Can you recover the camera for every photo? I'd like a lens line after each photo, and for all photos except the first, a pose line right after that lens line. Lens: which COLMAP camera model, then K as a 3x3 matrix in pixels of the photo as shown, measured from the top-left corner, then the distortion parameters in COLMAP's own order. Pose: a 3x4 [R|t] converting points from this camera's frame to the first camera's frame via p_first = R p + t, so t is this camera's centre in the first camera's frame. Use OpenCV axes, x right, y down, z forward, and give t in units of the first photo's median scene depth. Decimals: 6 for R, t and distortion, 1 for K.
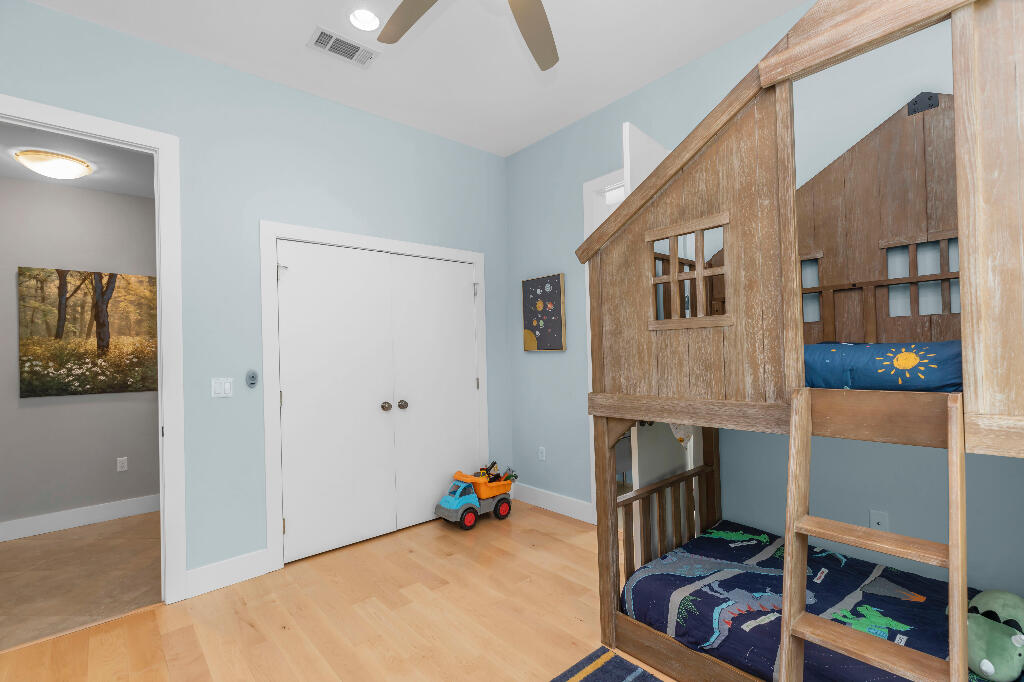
lens RADIAL K [[462.9, 0, 508.0], [0, 462.9, 350.1], [0, 0, 1]] dist [-0.000739, -0.000985]
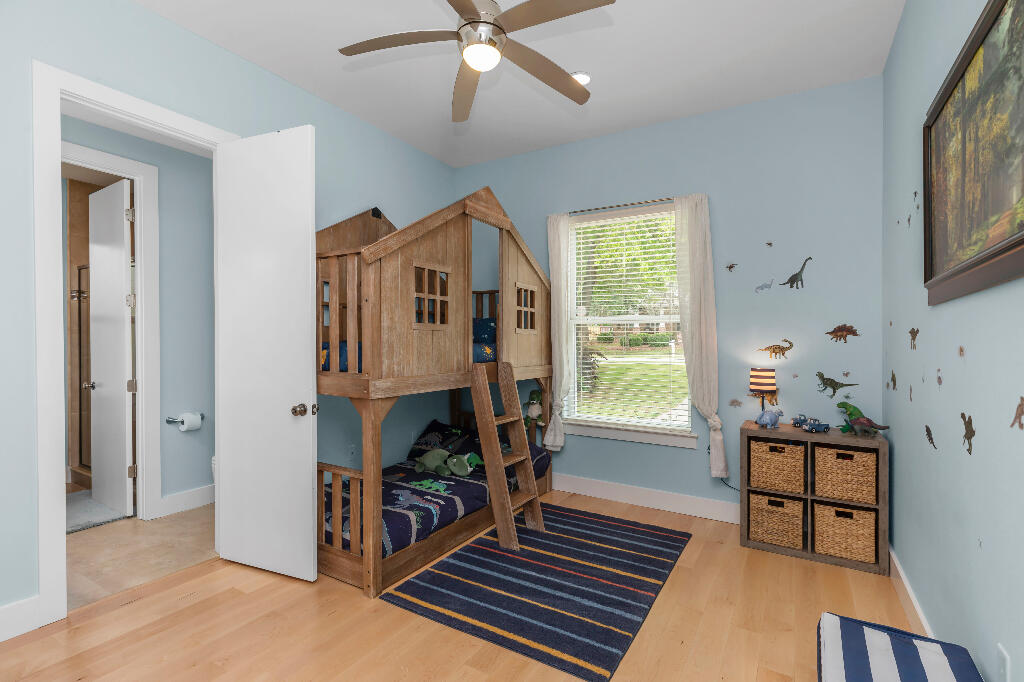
lens RADIAL K [[462.9, 0, 509.7], [0, 462.9, 342.1], [0, 0, 1]] dist [-0.000739, -0.000985]
pose [[-0.292032, 0.030090, 0.955935, -1.142288], [-0.000418, 0.999501, -0.031589, 0.040533], [-0.956408, -0.009625, -0.291874, 1.155948]]
